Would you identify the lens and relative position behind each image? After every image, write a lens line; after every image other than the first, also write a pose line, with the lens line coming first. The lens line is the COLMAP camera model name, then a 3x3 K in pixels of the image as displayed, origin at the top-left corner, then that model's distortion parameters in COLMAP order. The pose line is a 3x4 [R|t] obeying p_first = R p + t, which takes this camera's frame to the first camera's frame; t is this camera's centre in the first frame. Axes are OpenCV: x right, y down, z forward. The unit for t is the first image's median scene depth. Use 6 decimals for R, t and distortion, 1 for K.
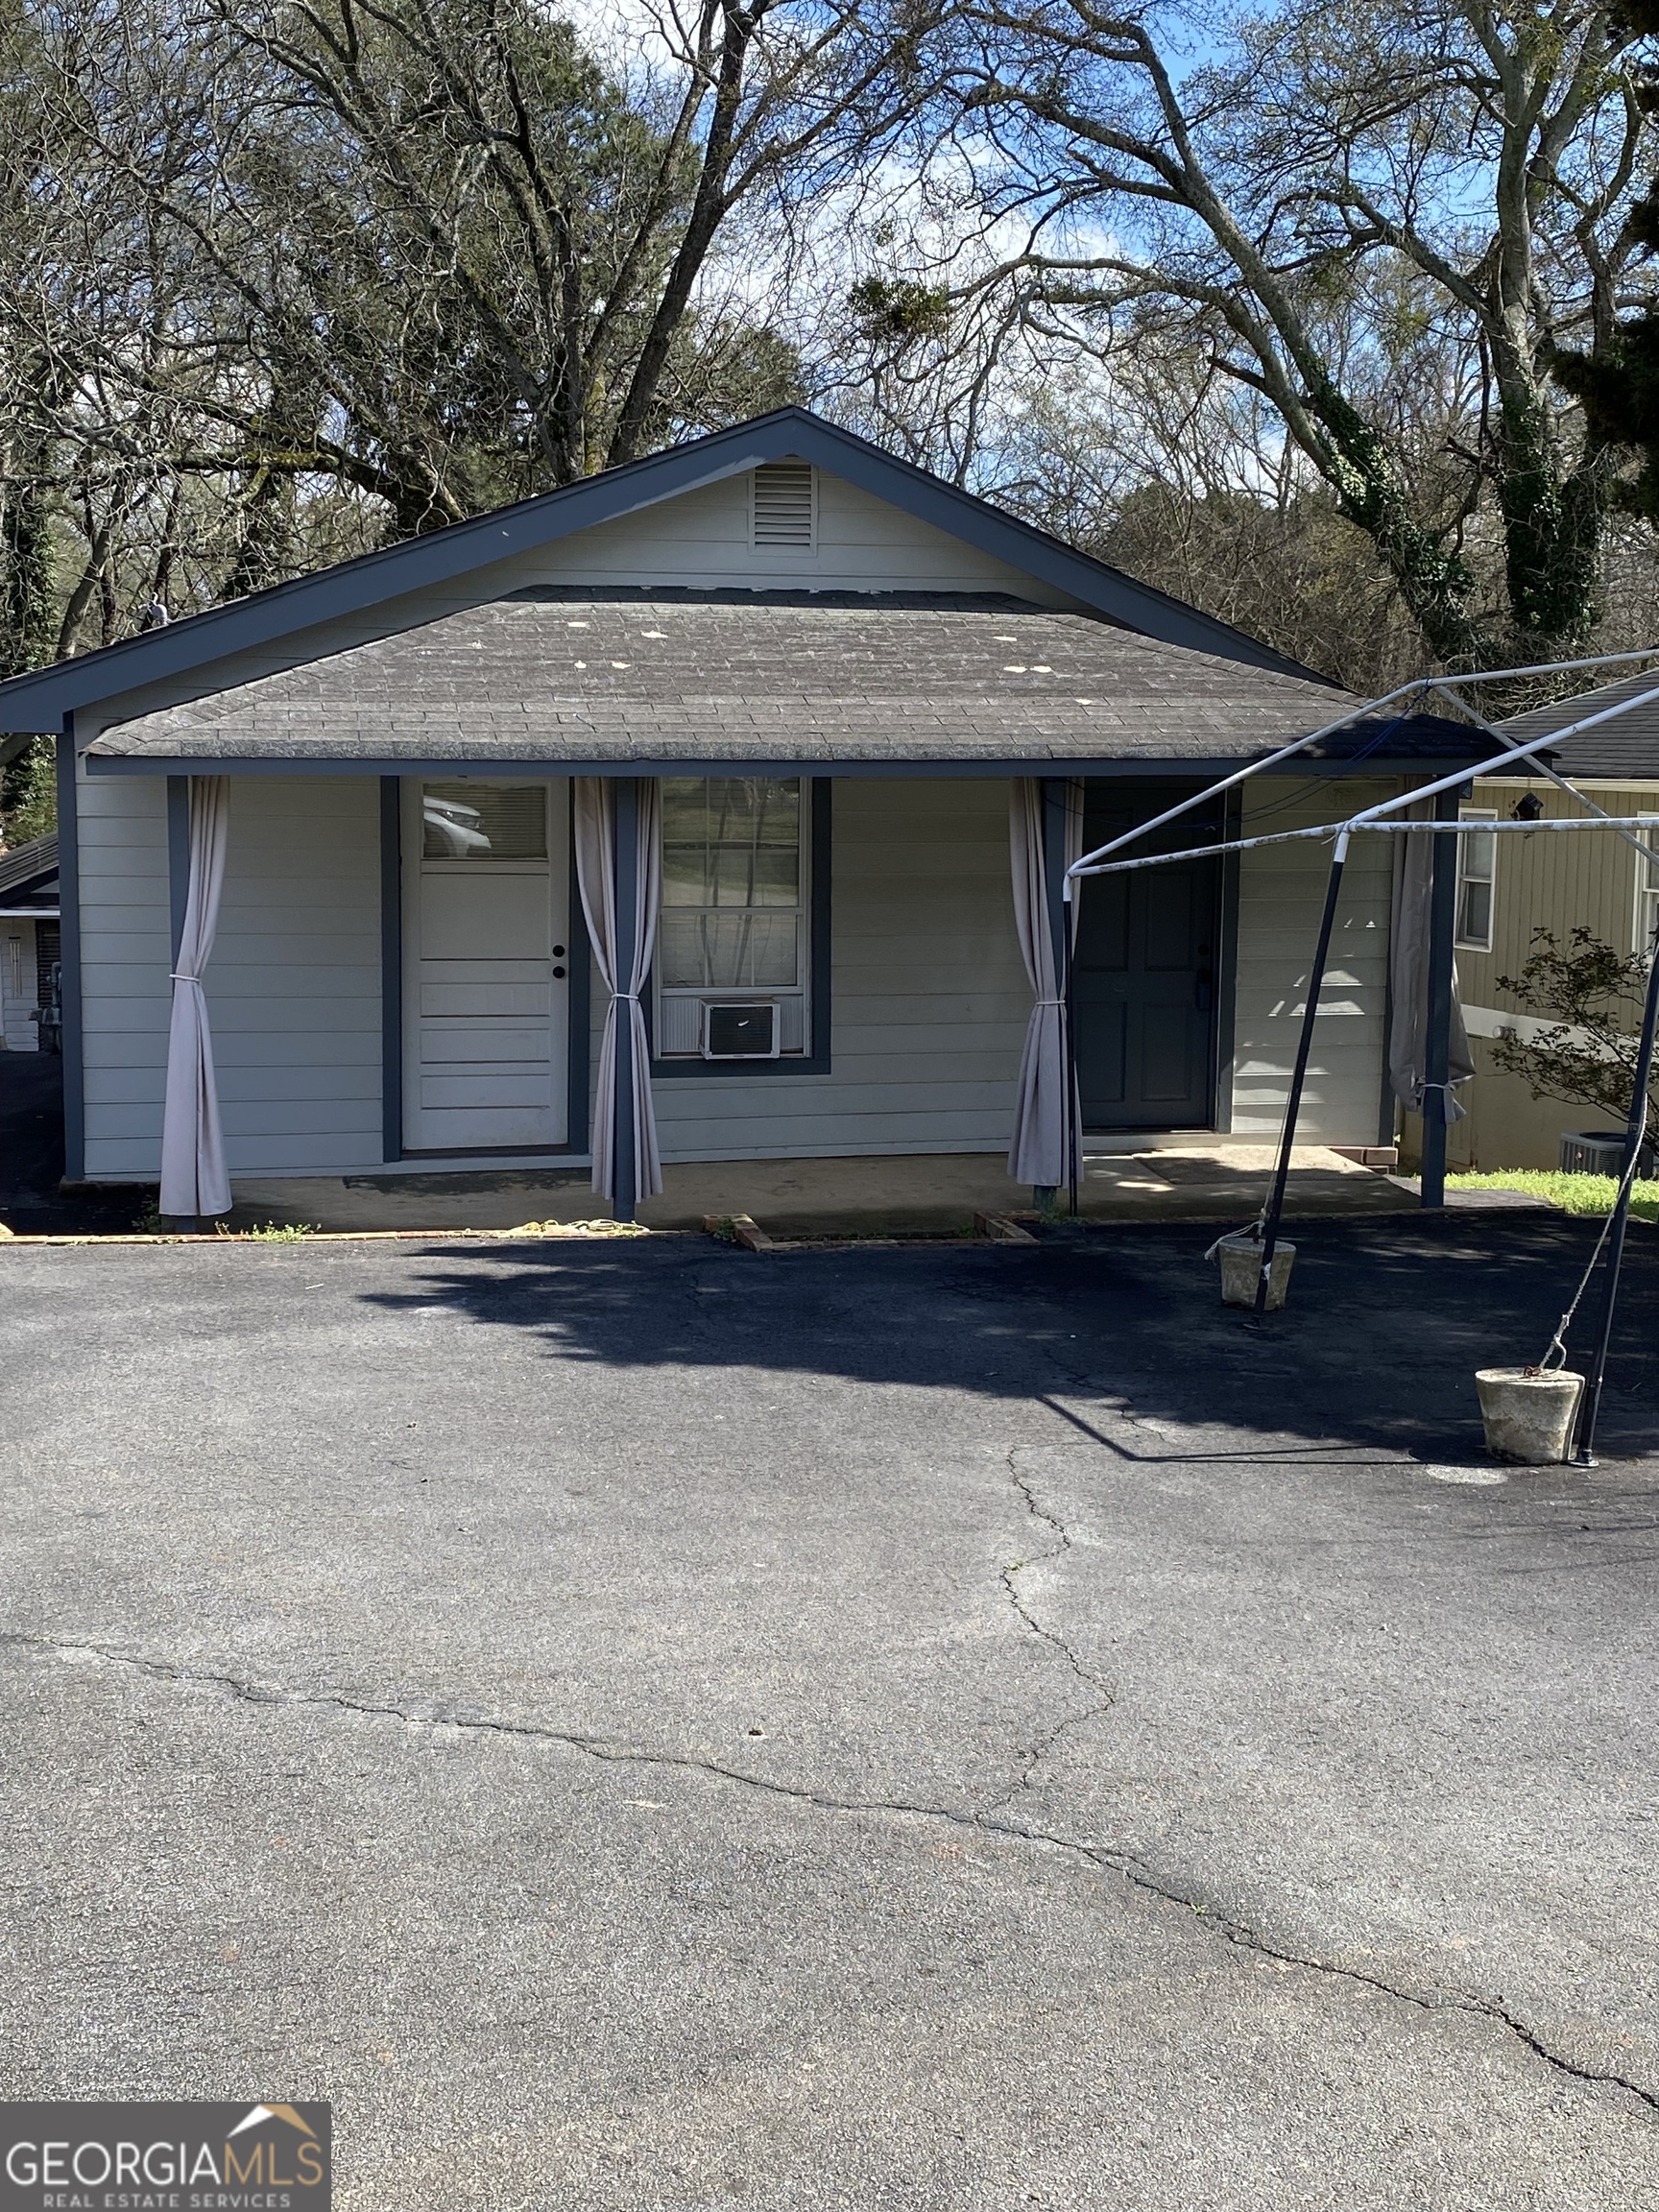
lens RADIAL K [[2580.8, 0, 829.5], [0, 2580.8, 1106.0], [0, 0, 1]] dist [0.168266, -0.480634]
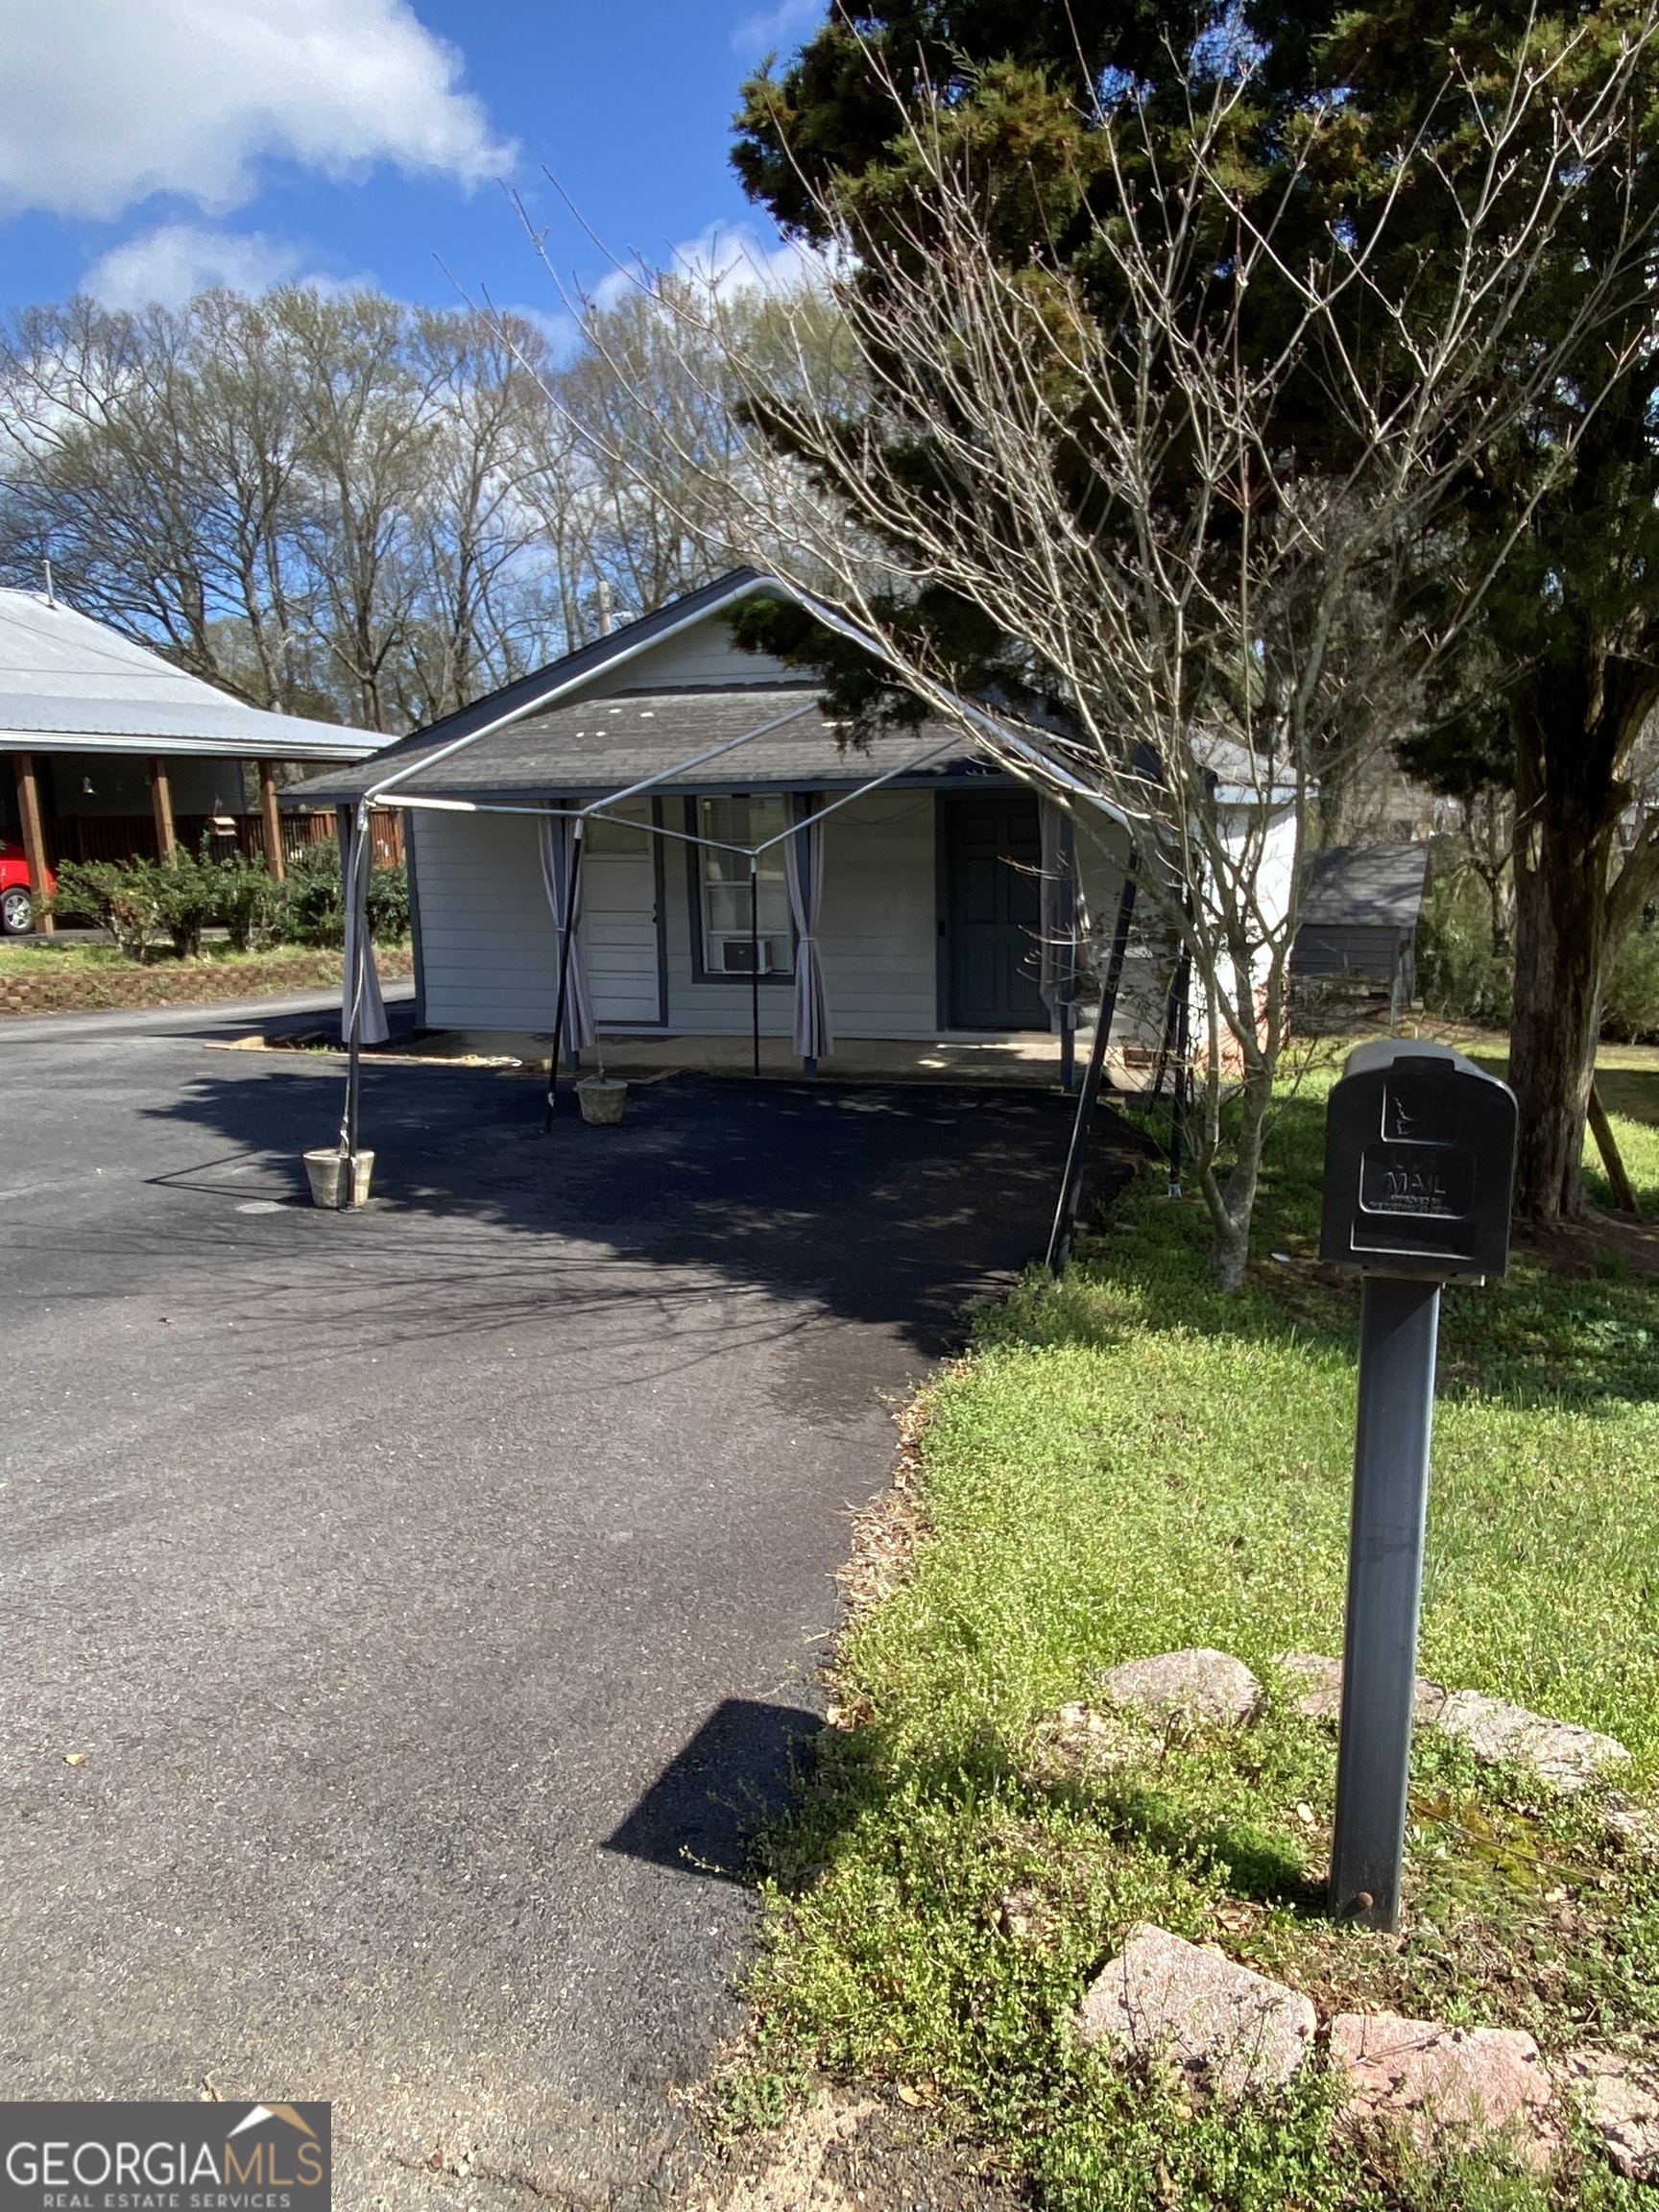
lens RADIAL K [[1562.5, 0, 827.2], [0, 1562.5, 1111.2], [0, 0, 1]] dist [0.099383, -0.118859]
pose [[0.853306, 0.072734, -0.516313, 0.571354], [-0.044271, 0.996754, 0.067248, -0.000327], [0.519528, -0.034526, 0.853756, 0.186436]]
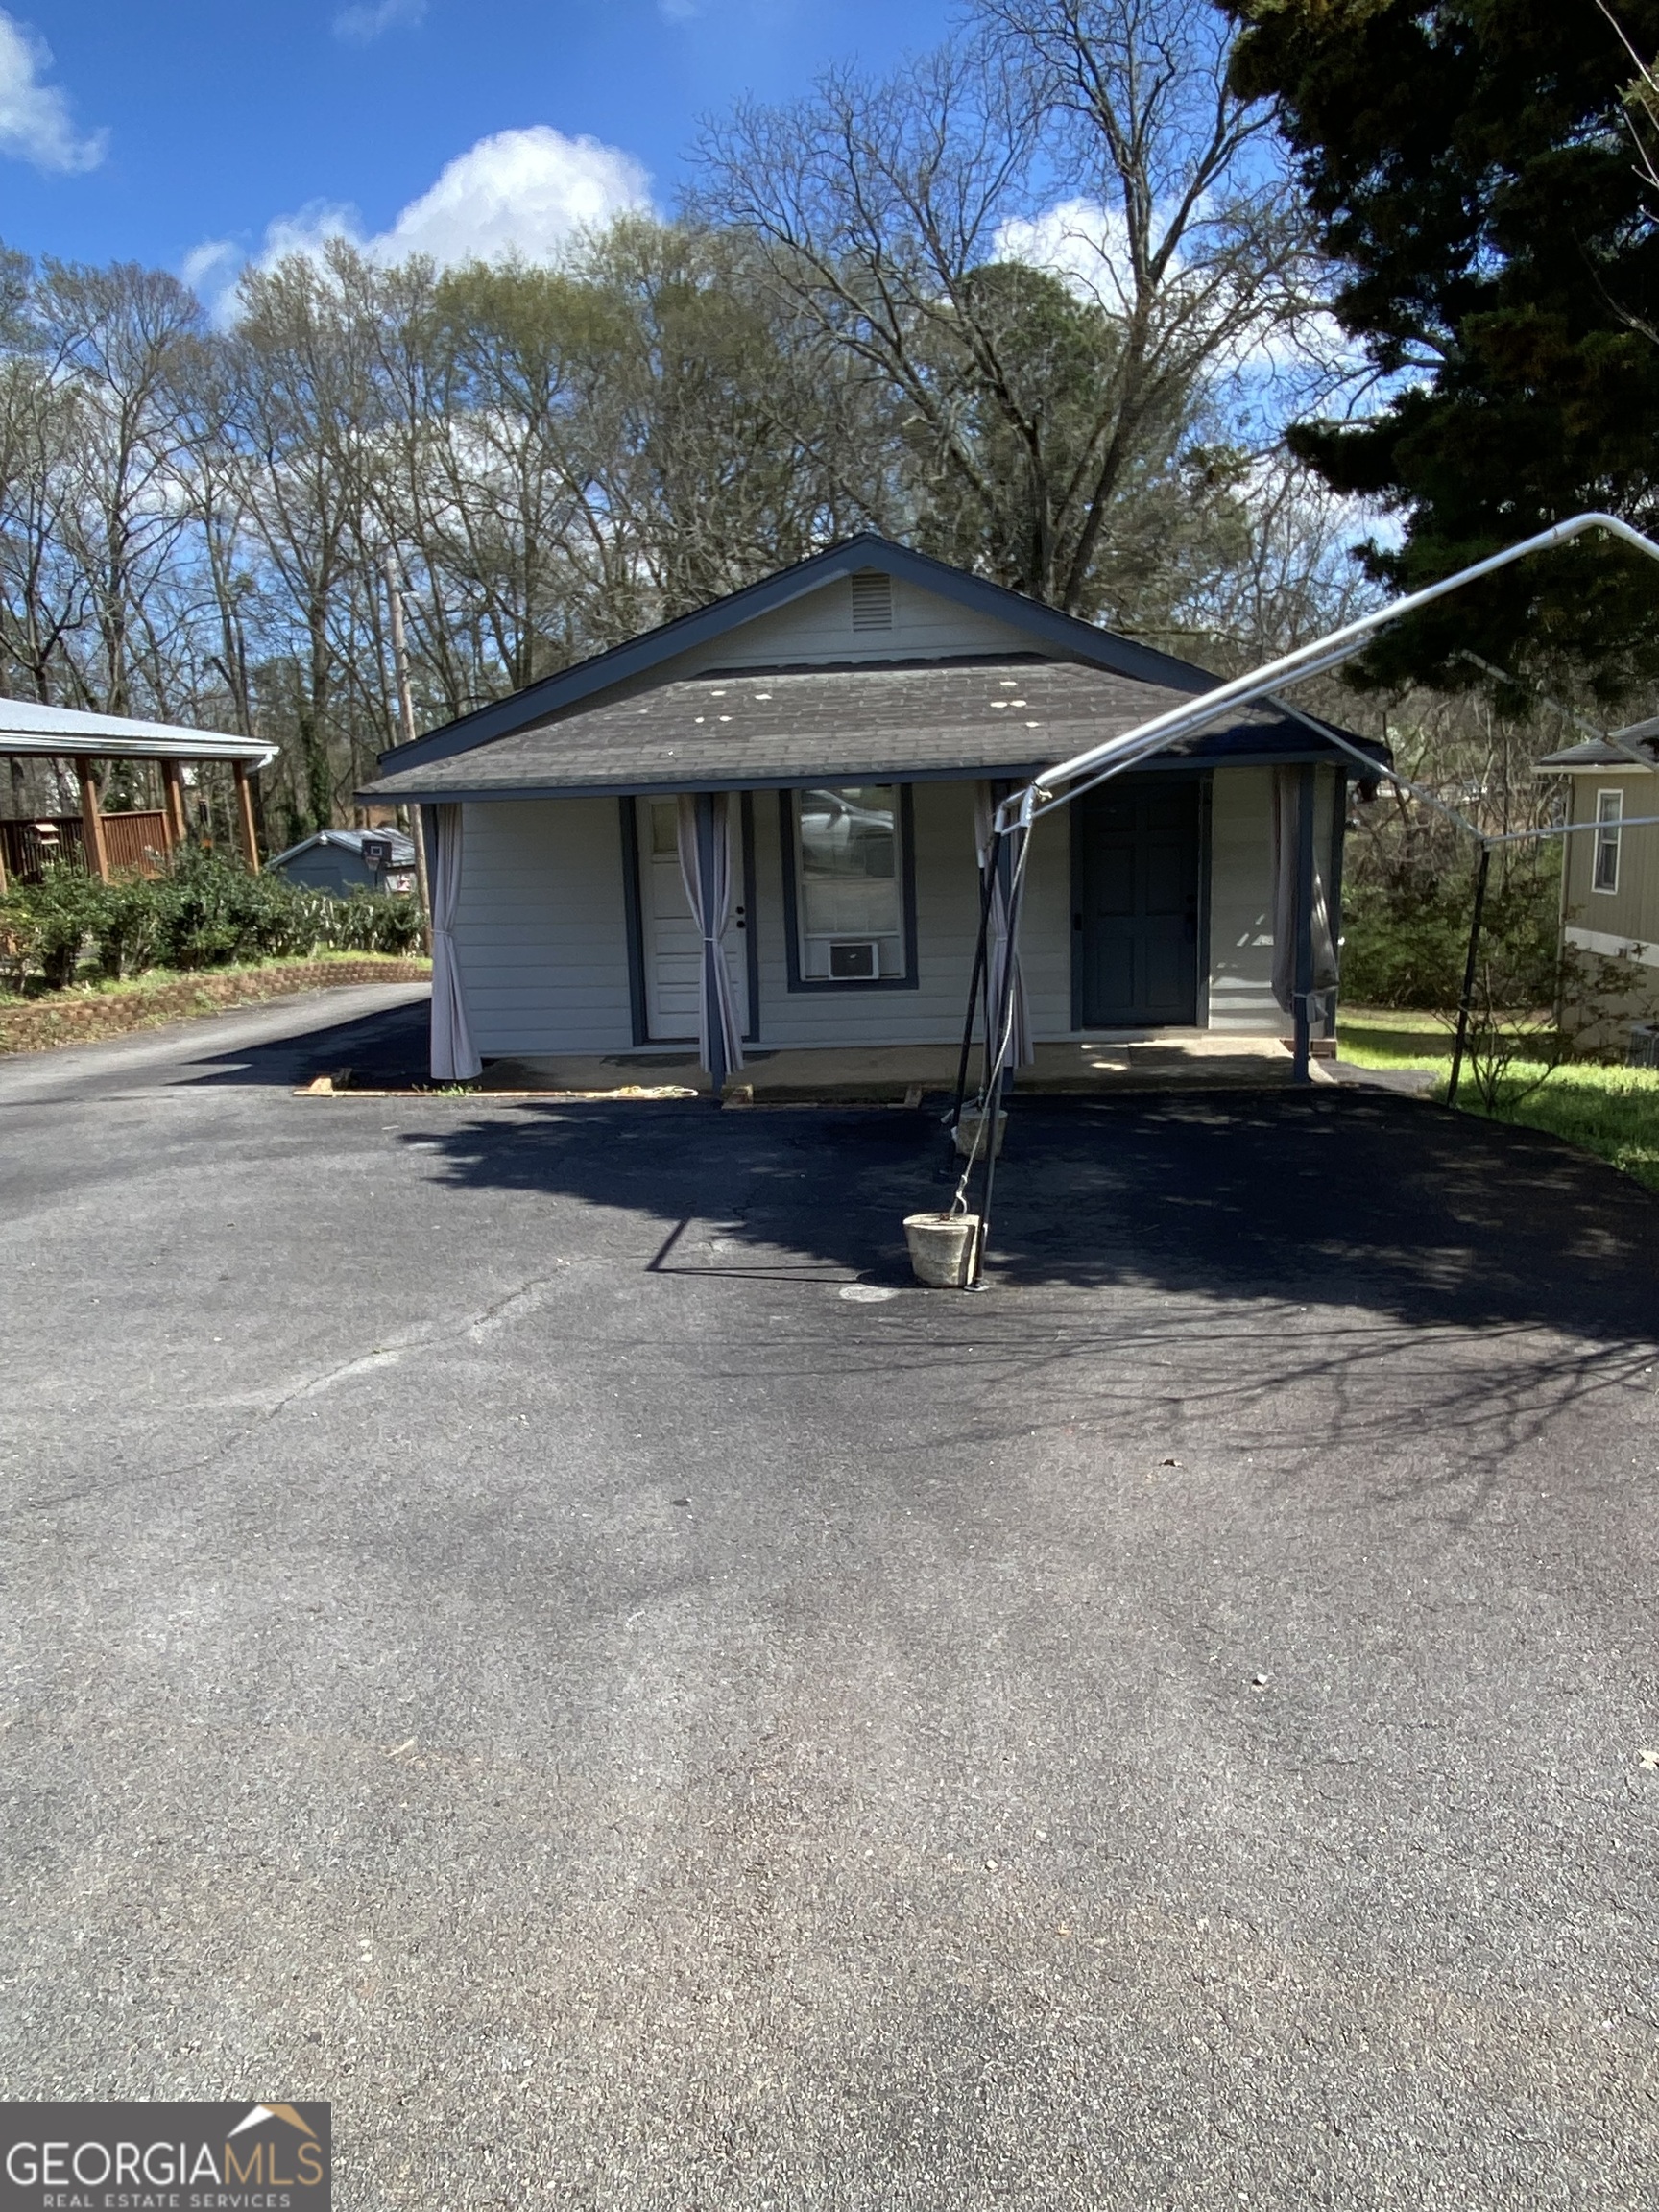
lens RADIAL K [[1562.5, 0, 827.2], [0, 1562.5, 1111.2], [0, 0, 1]] dist [0.099383, -0.118859]
pose [[0.948809, 0.018204, -0.315324, 0.258402], [0.002876, 0.997798, 0.066259, -0.002230], [0.315836, -0.063774, 0.946668, 0.132864]]
